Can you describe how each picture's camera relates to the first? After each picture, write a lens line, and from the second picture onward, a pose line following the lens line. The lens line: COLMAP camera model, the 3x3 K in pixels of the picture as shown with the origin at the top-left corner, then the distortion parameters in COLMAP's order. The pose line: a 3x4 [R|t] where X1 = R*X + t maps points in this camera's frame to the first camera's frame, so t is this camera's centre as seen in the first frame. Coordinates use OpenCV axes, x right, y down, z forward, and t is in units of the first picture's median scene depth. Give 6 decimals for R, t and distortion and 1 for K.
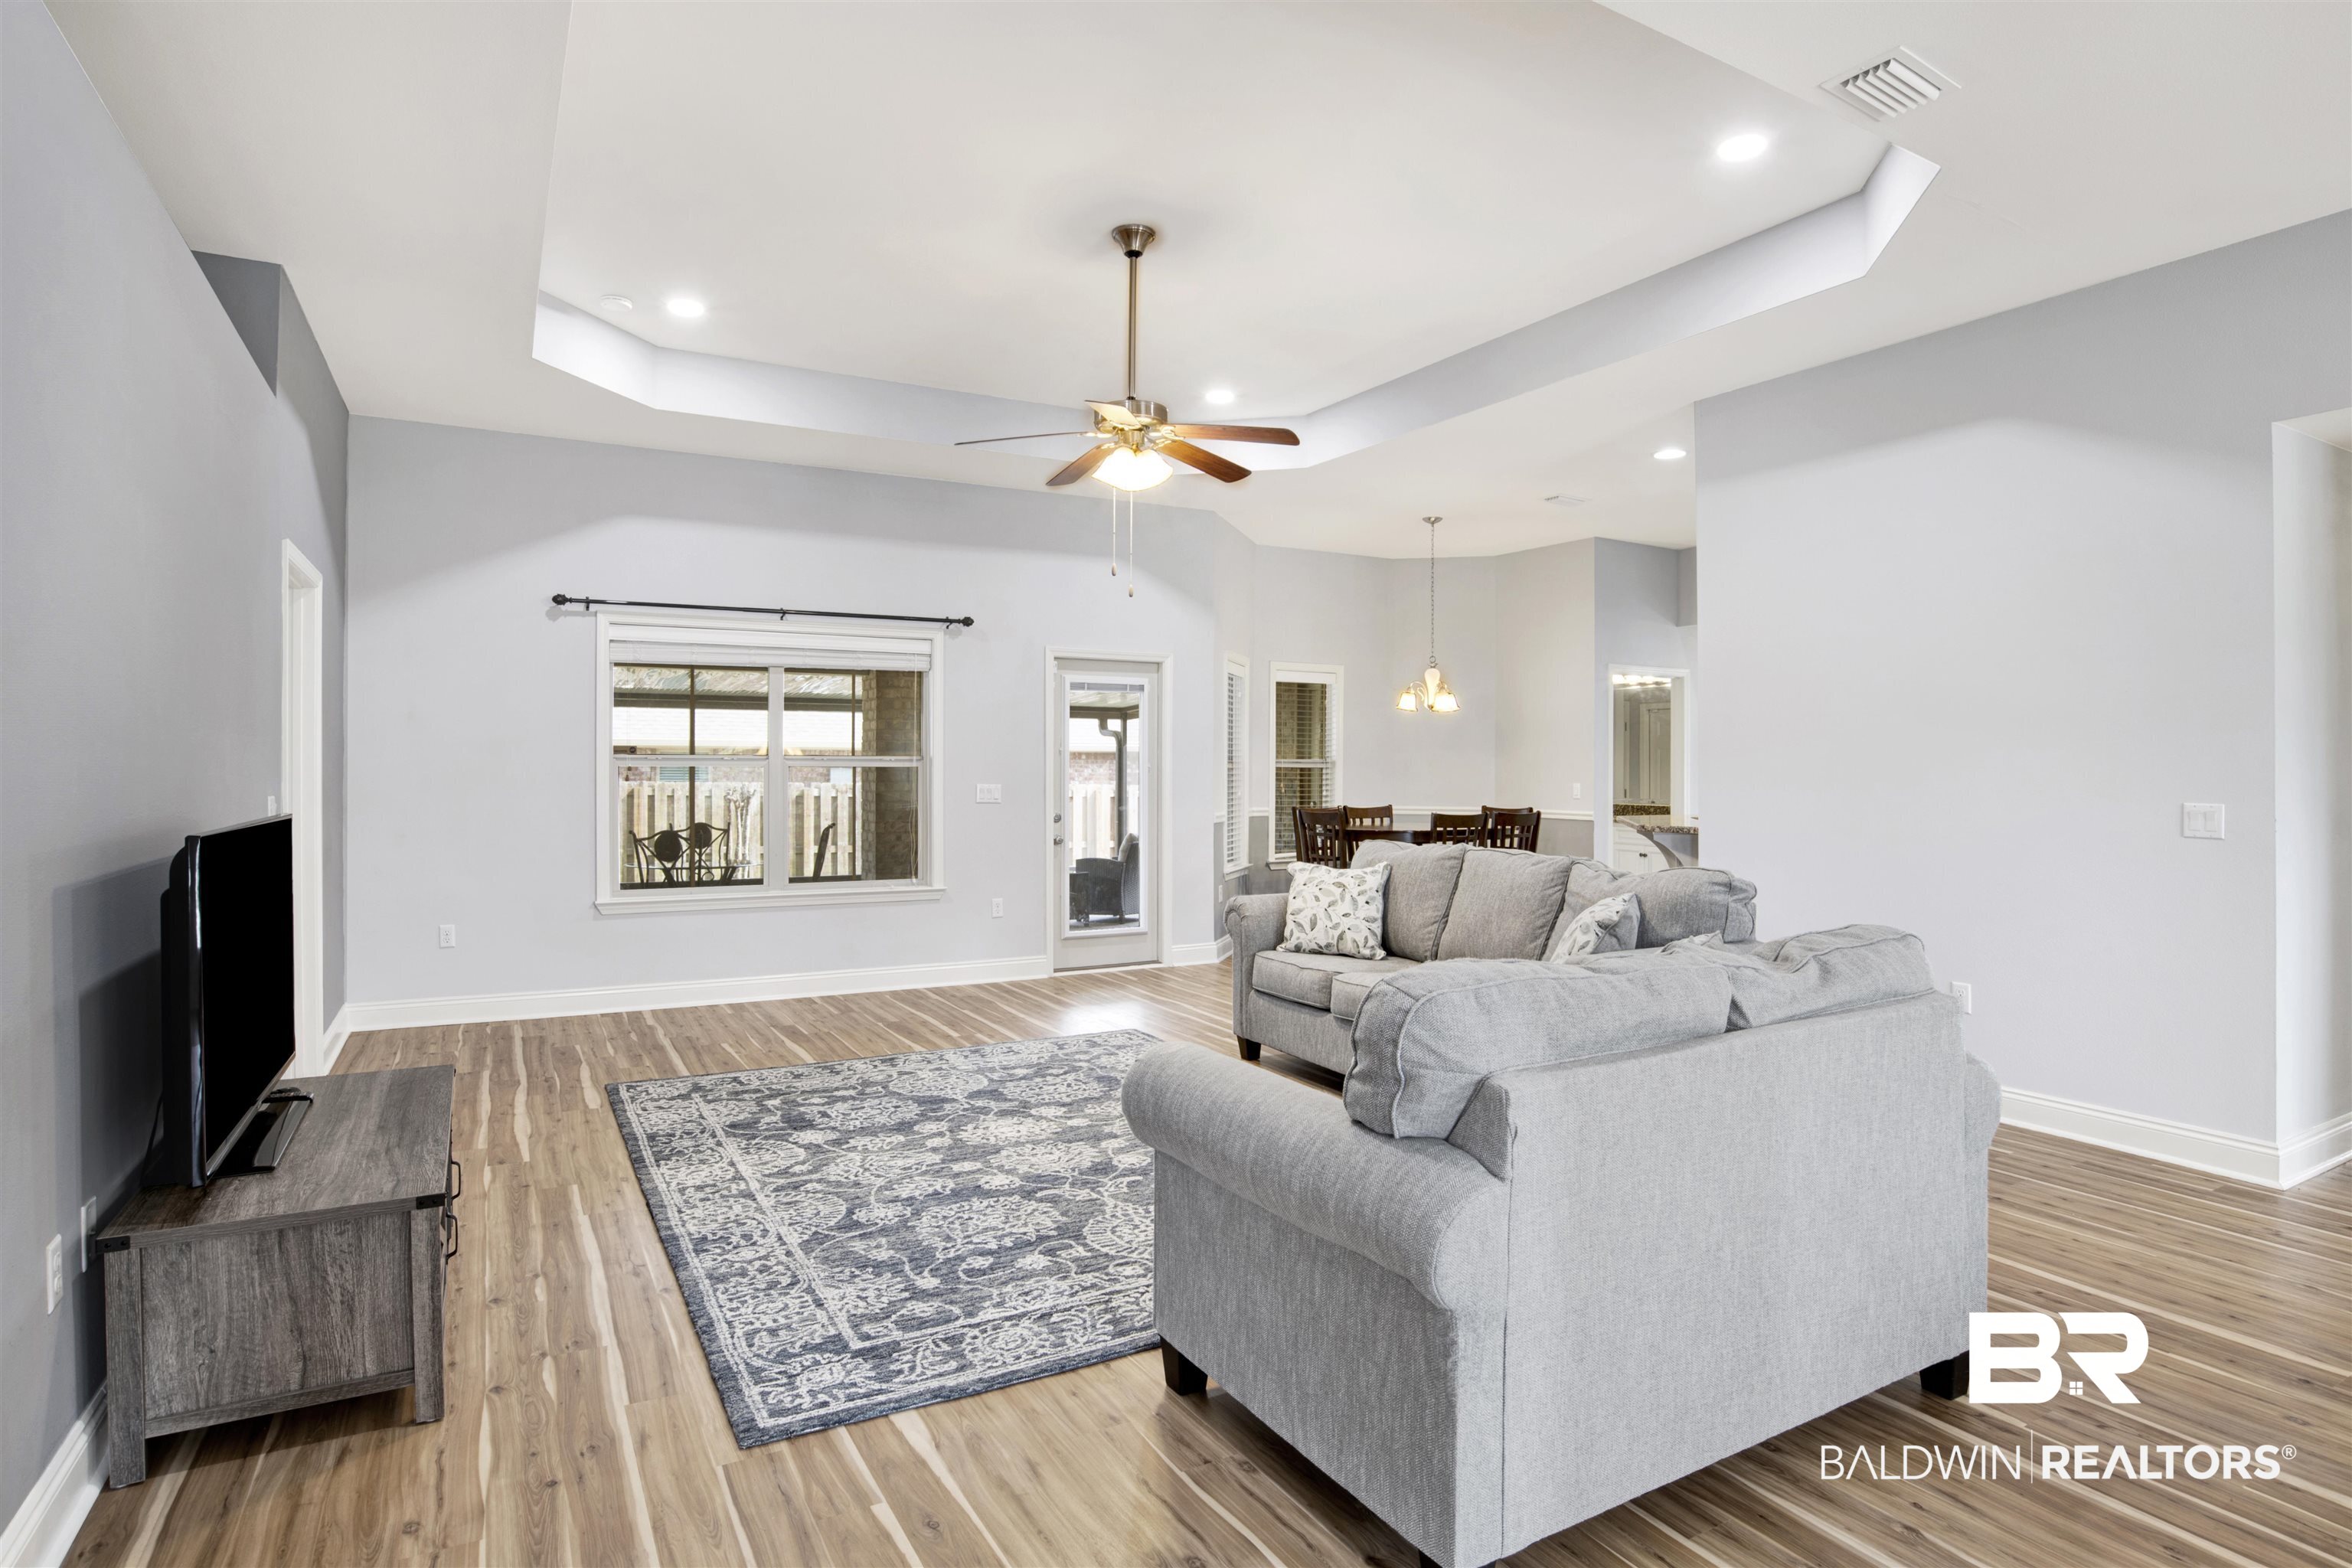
lens RADIAL K [[1234.9, 0, 1191.9], [0, 1234.9, 777.7], [0, 0, 1]] dist [-0.075730, 0.027950]
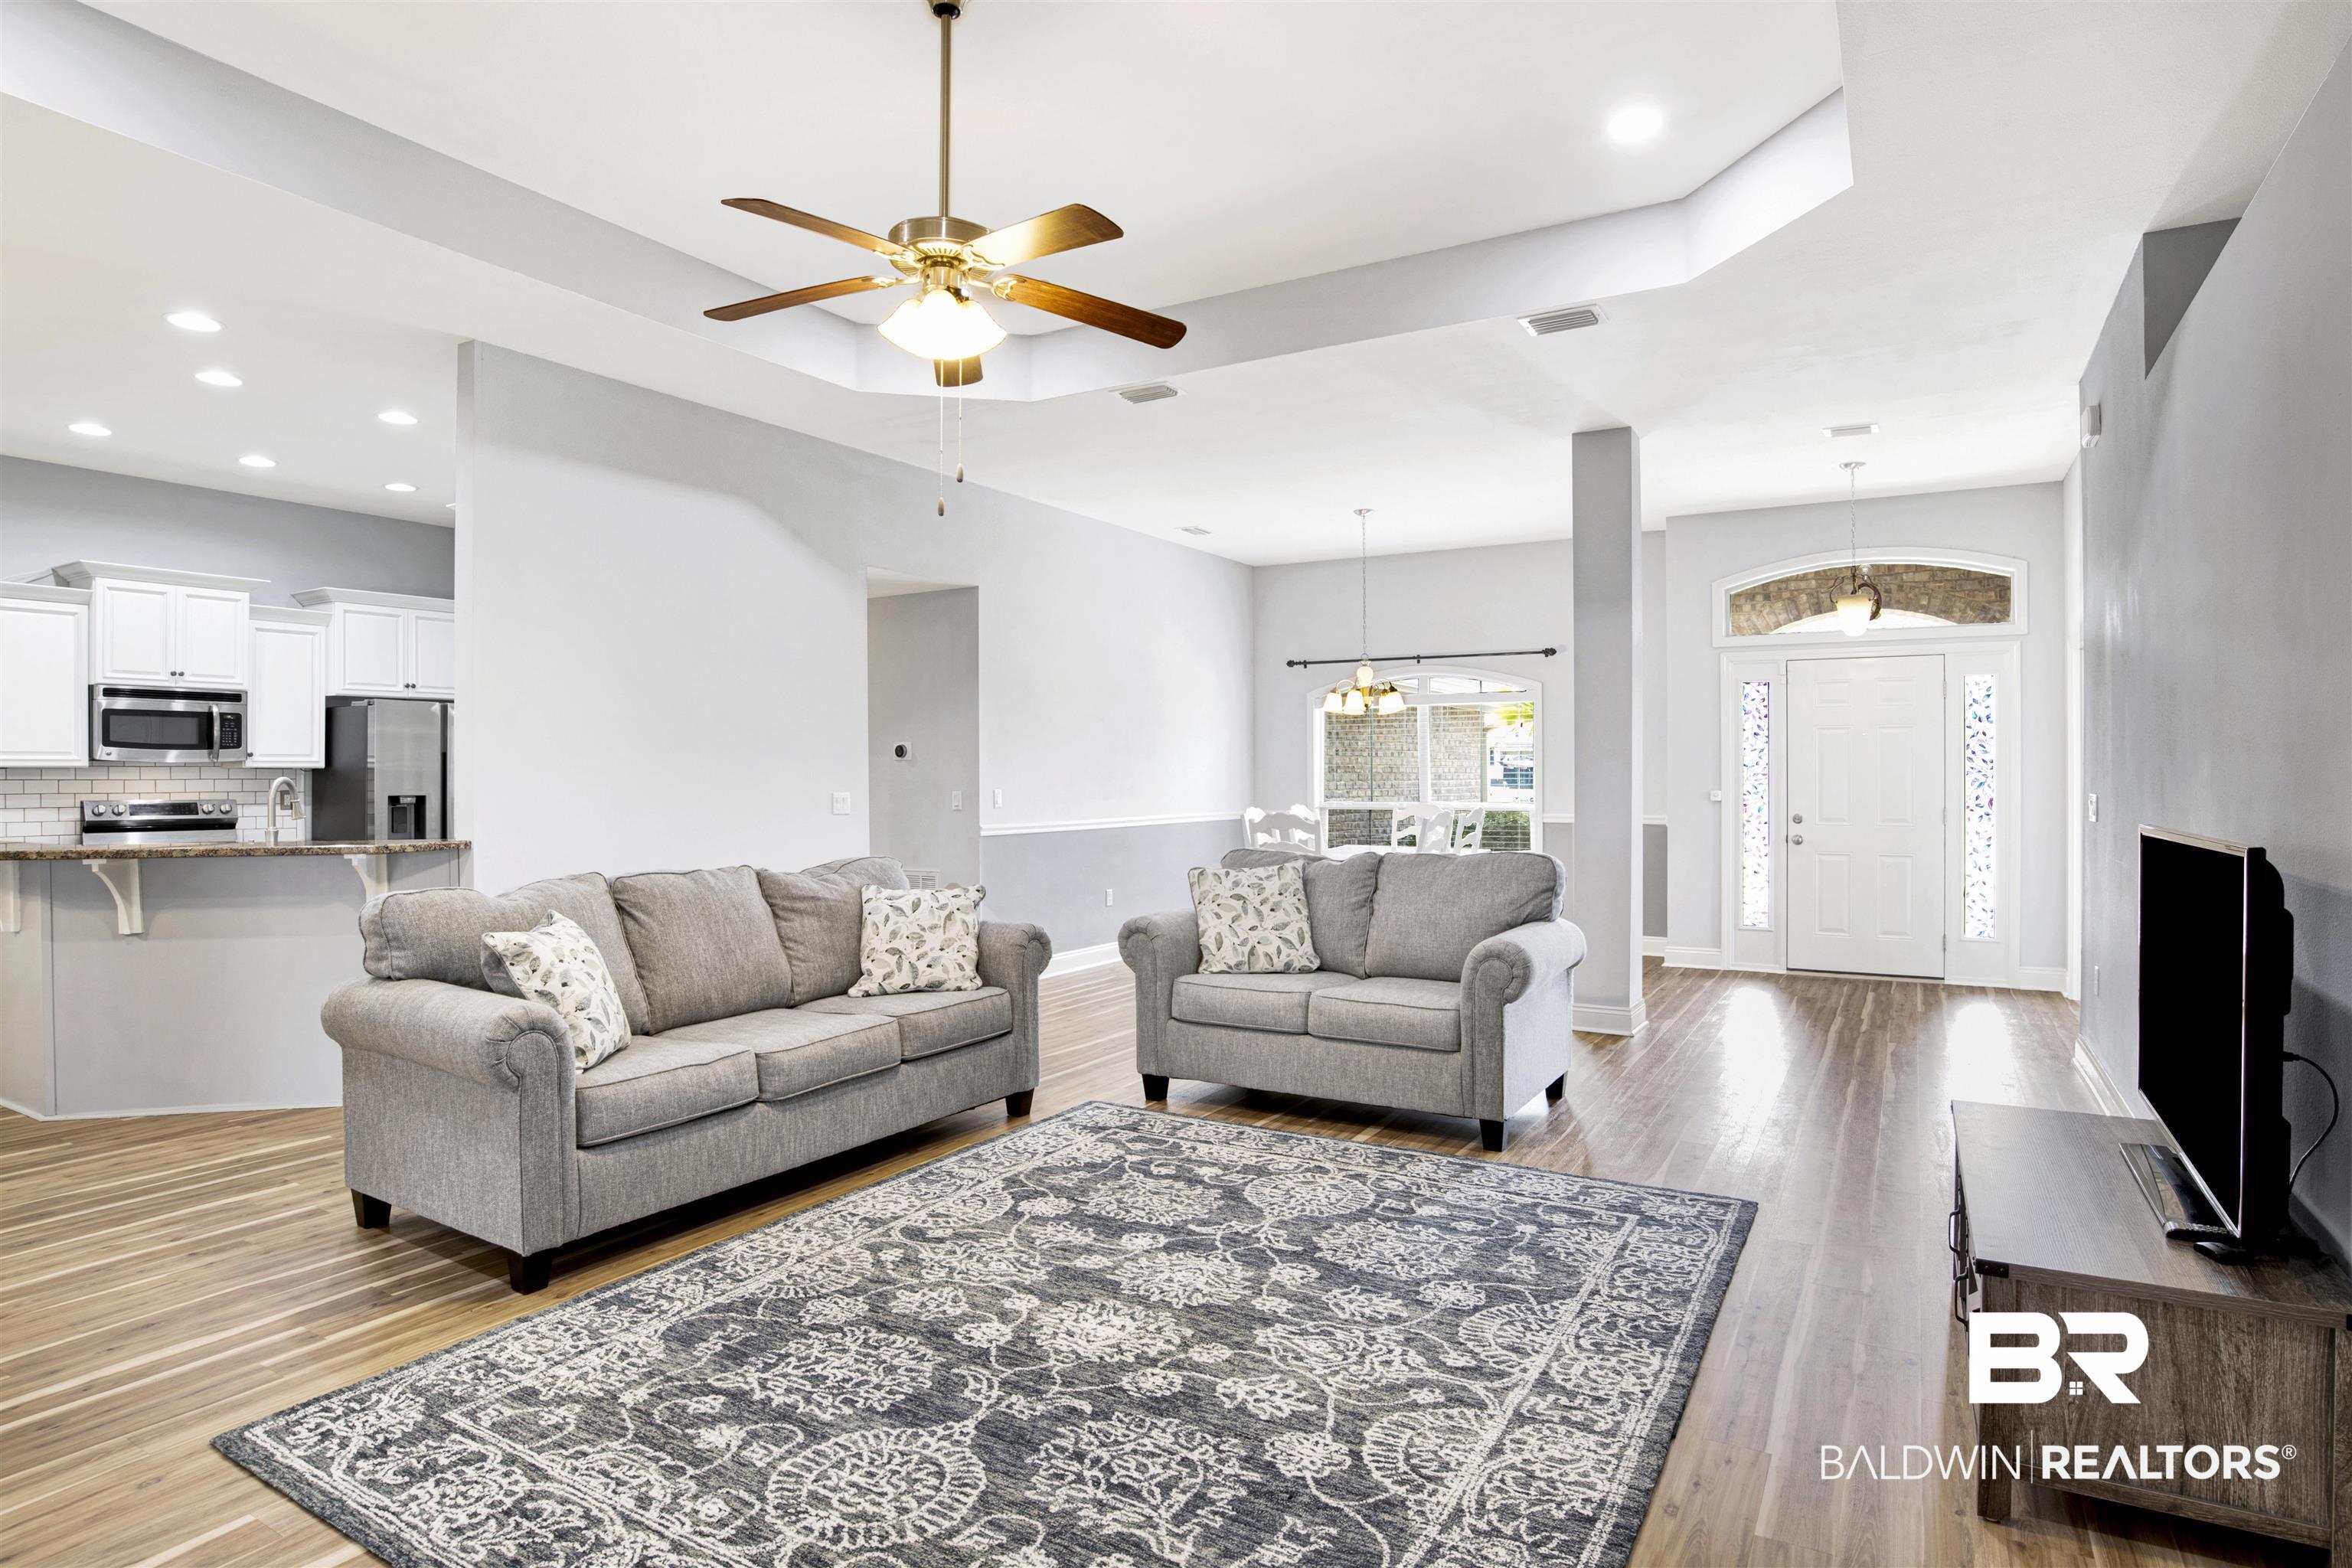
lens RADIAL K [[1252.5, 0, 1176.9], [0, 1252.5, 775.4], [0, 0, 1]] dist [-0.050914, -0.000196]
pose [[-0.487035, -0.005520, 0.873365, -0.835604], [0.002134, 0.999970, 0.007510, -0.013631], [-0.873380, 0.005522, -0.487008, 1.447139]]
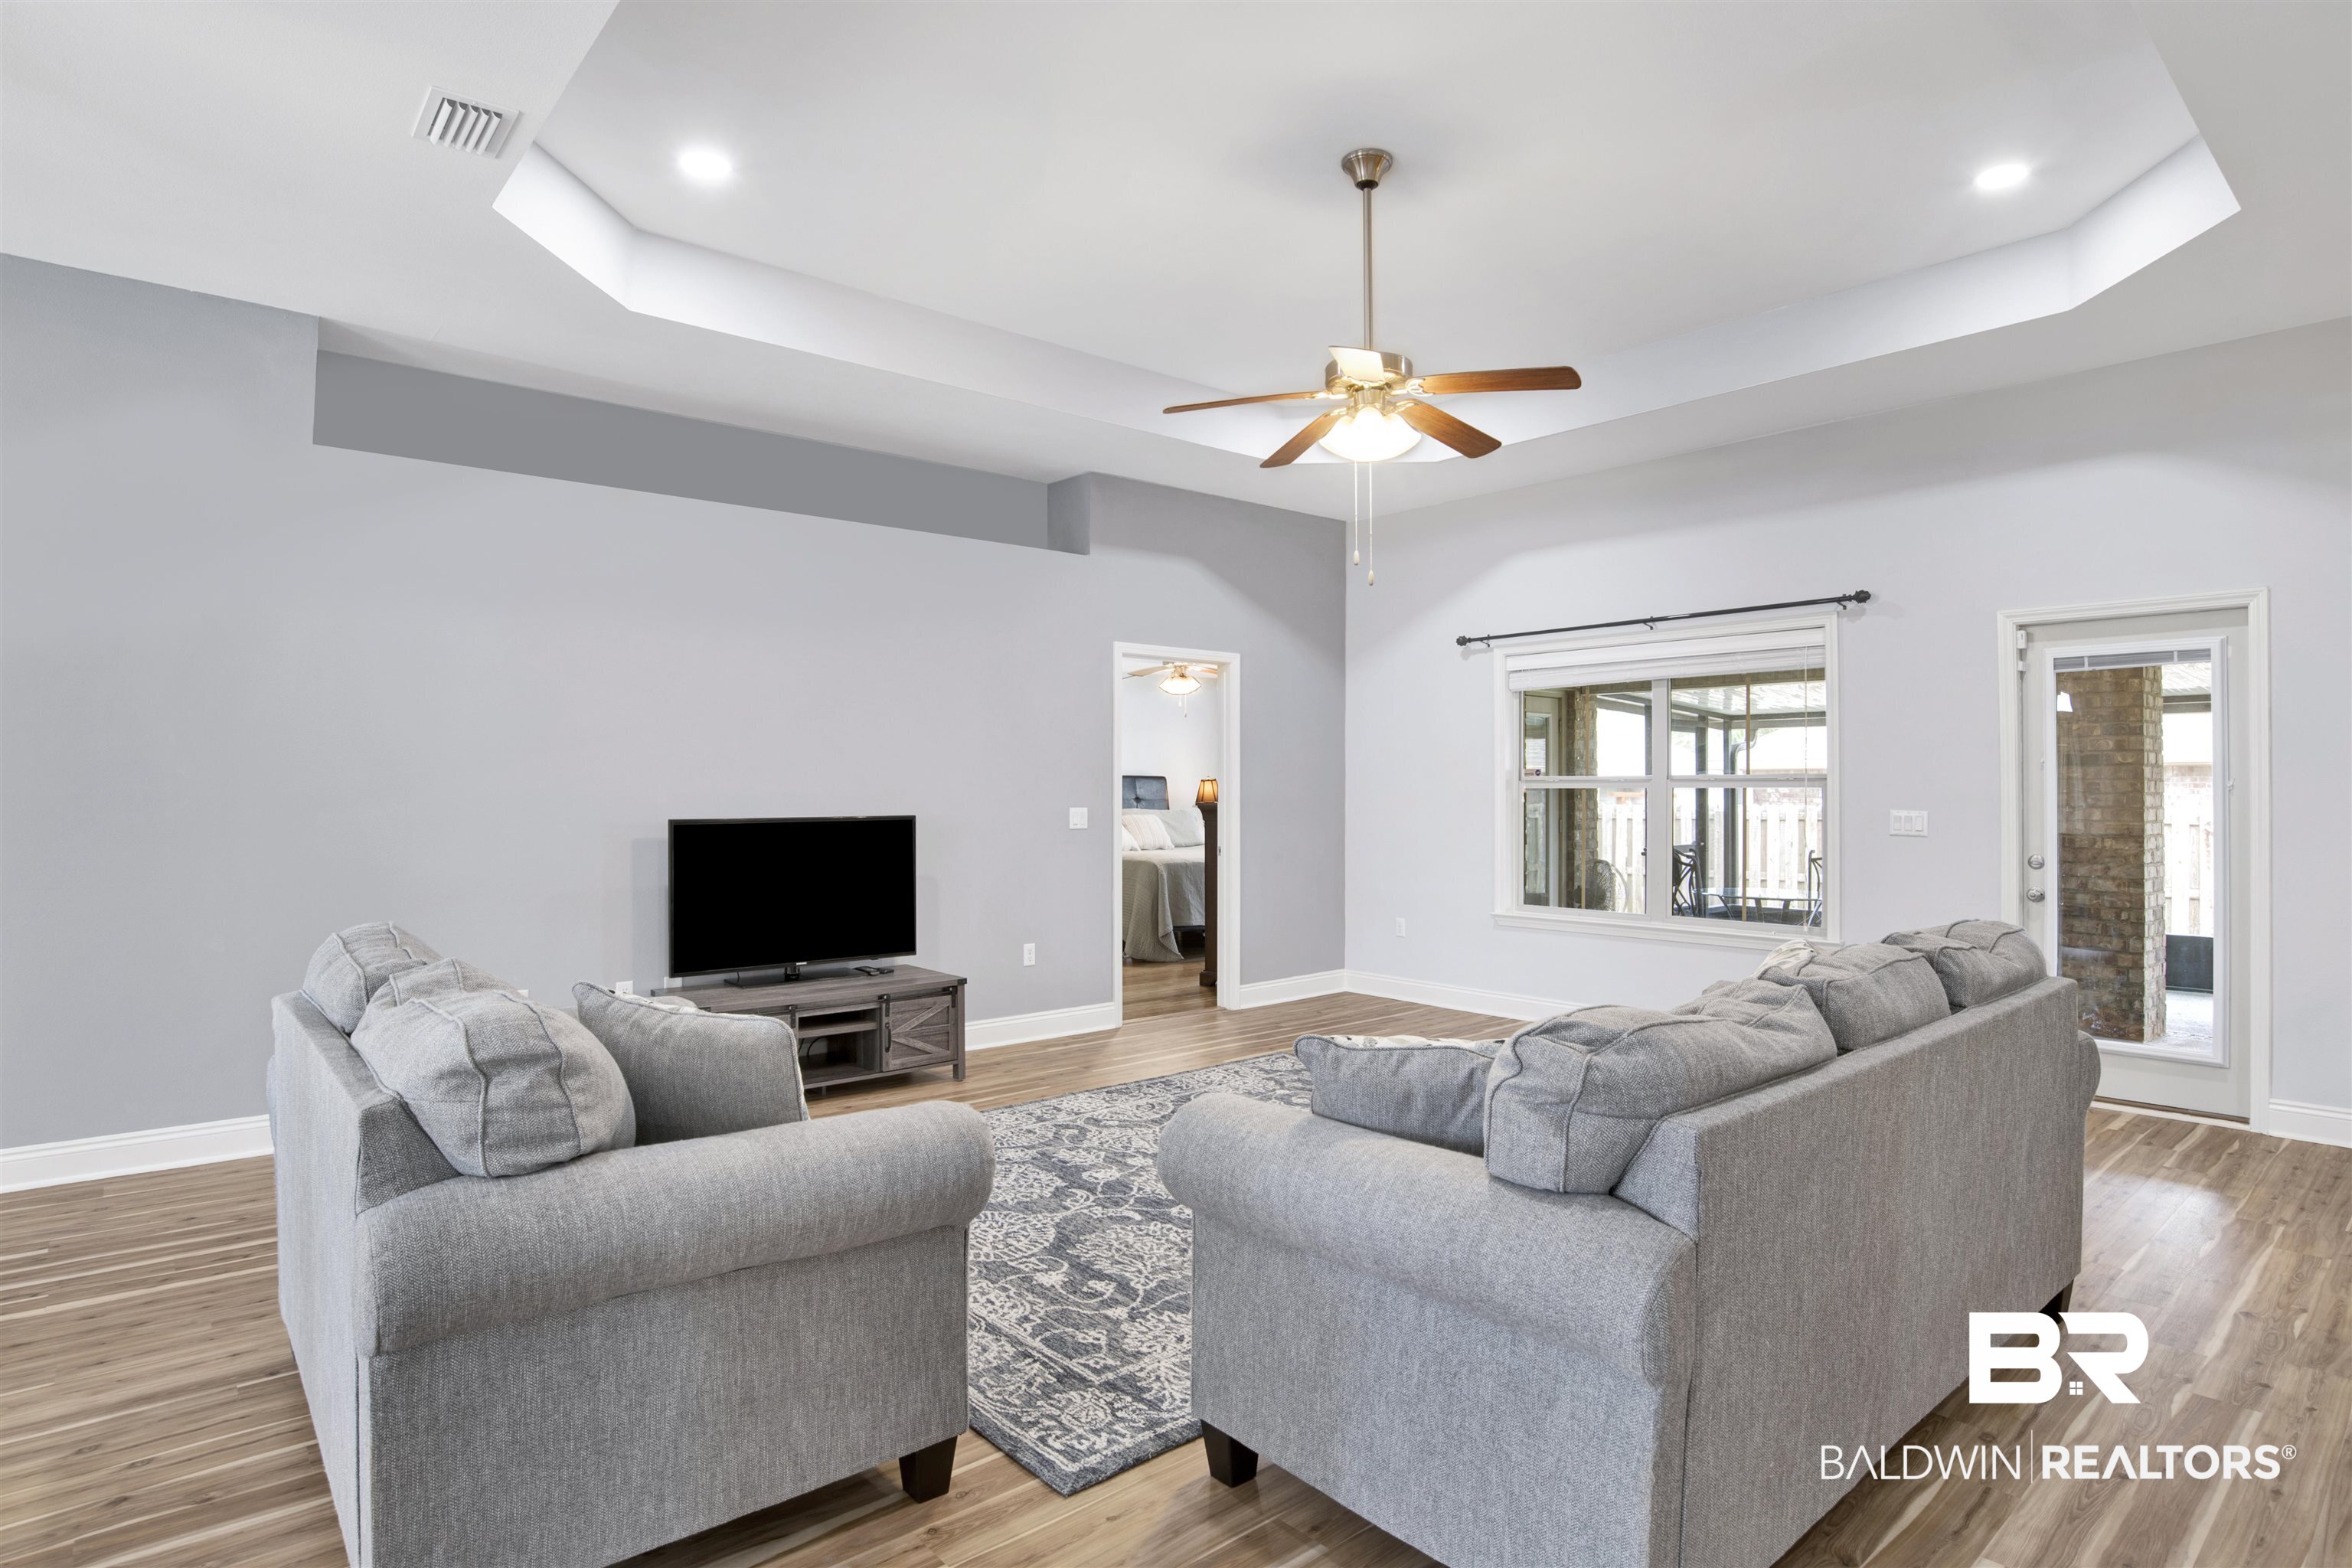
lens RADIAL K [[1234.9, 0, 1191.9], [0, 1234.9, 777.7], [0, 0, 1]] dist [-0.075730, 0.027950]
pose [[0.194822, -0.011867, -0.980767, 0.895772], [-0.005314, 0.999899, -0.013154, -0.004136], [0.980824, 0.007775, 0.194739, 0.848591]]
